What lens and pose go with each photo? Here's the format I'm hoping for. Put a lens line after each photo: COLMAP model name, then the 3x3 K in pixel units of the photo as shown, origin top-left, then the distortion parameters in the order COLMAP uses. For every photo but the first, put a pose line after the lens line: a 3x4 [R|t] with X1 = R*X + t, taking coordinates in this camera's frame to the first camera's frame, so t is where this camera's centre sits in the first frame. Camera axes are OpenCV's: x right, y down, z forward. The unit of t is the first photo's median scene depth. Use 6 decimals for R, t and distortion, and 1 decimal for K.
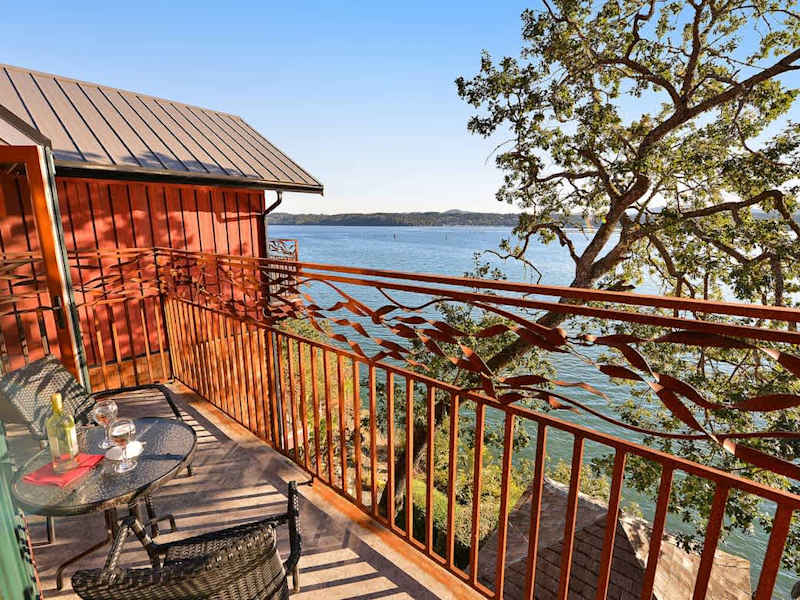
lens RADIAL K [[377.8, 0, 400.9], [0, 377.8, 303.3], [0, 0, 1]] dist [-0.006708, 0.000753]
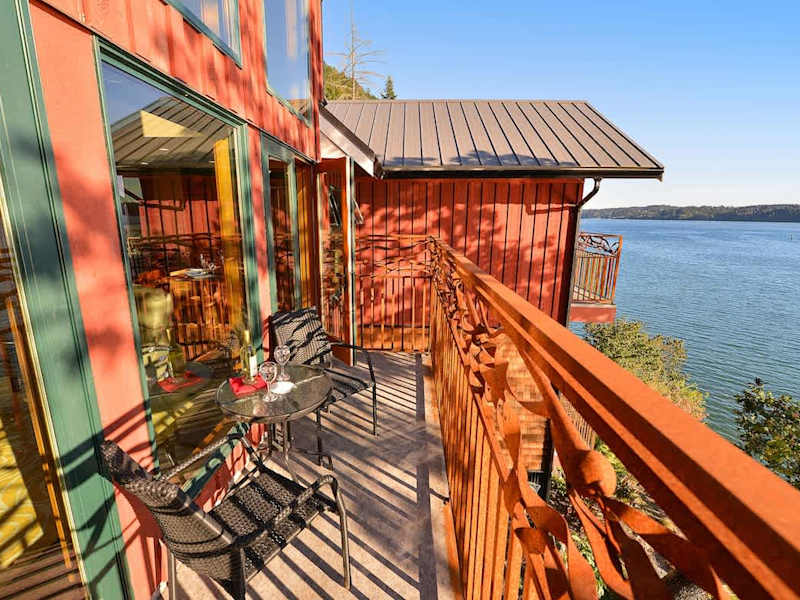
lens RADIAL K [[377.8, 0, 397.5], [0, 377.8, 302.8], [0, 0, 1]] dist [-0.006708, 0.000753]
pose [[0.608674, 0.182686, -0.772103, 0.121703], [-0.170659, 0.980499, 0.097458, -0.023531], [0.774850, 0.072446, 0.627981, 0.123168]]
